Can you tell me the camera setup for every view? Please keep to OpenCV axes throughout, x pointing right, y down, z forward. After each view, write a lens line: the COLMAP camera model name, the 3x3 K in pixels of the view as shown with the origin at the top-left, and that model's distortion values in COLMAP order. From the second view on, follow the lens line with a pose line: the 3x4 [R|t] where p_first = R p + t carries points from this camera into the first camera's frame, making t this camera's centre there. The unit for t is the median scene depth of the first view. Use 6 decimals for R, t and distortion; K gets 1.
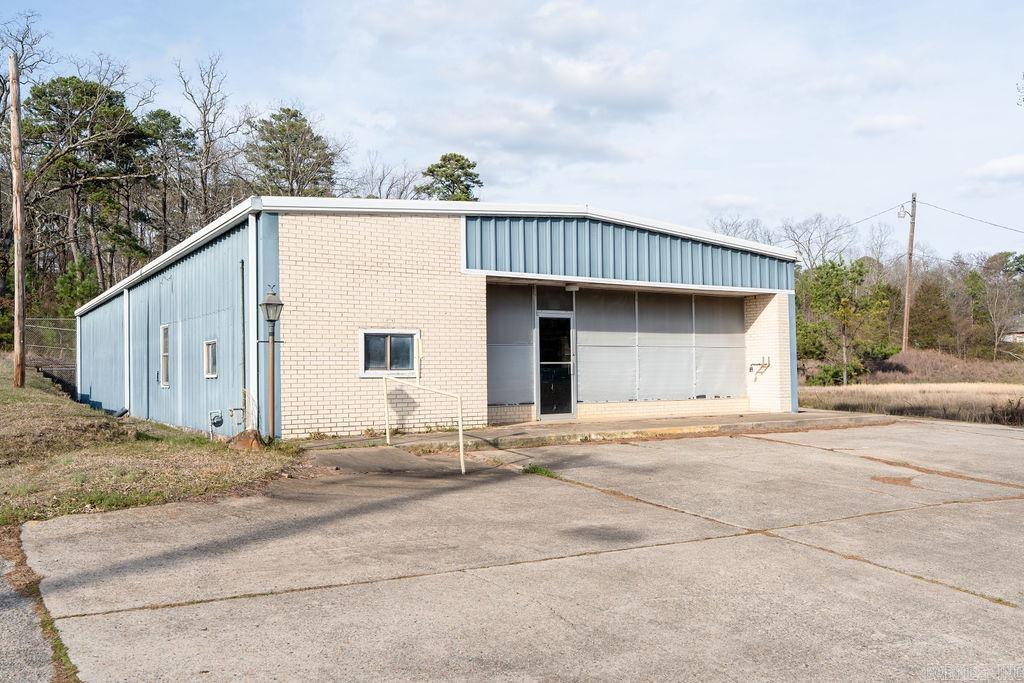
lens RADIAL K [[826.7, 0, 513.1], [0, 826.7, 343.1], [0, 0, 1]] dist [-0.004639, -0.000261]
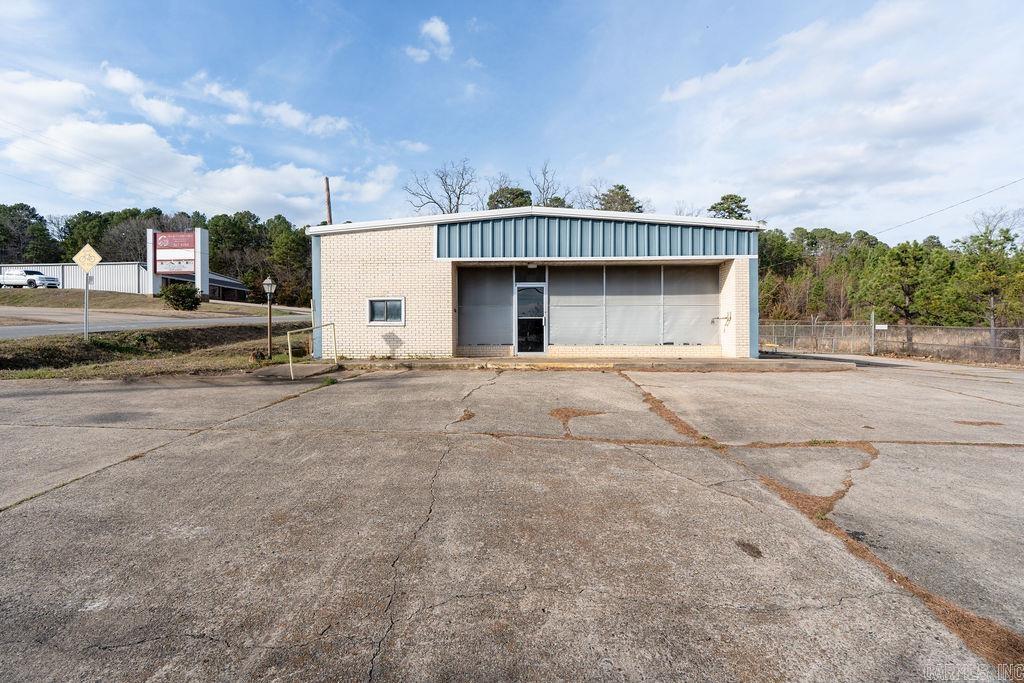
lens RADIAL K [[452.6, 0, 511.1], [0, 452.6, 340.2], [0, 0, 1]] dist [0.026389, 0.000703]
pose [[0.818965, 0.009342, -0.573767, 0.489071], [0.015112, 0.999170, 0.037837, 0.032759], [0.573644, -0.039658, 0.818144, 0.313754]]
